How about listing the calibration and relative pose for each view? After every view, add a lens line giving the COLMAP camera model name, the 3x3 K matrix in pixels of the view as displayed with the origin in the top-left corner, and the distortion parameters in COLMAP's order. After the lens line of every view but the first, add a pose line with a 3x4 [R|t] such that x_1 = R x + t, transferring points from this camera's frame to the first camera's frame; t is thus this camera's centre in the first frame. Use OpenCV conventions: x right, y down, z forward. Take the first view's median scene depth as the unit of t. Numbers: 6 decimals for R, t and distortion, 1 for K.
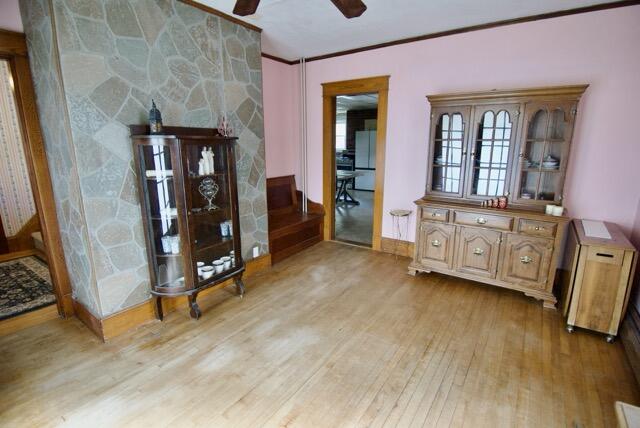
lens RADIAL K [[313.3, 0, 317.4], [0, 313.3, 212.2], [0, 0, 1]] dist [-0.004105, -0.000704]
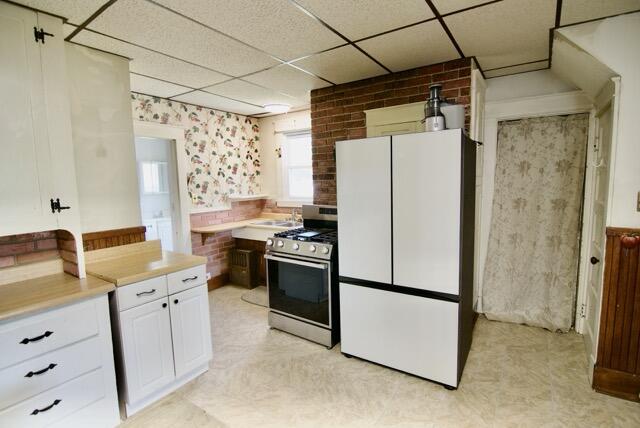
lens RADIAL K [[313.3, 0, 321.8], [0, 313.3, 214.1], [0, 0, 1]] dist [-0.004105, -0.000704]
pose [[0.999530, -0.029150, 0.009535, 0.103821], [0.030037, 0.993226, -0.112250, -0.163937], [-0.006198, 0.112484, 0.993634, 0.723274]]
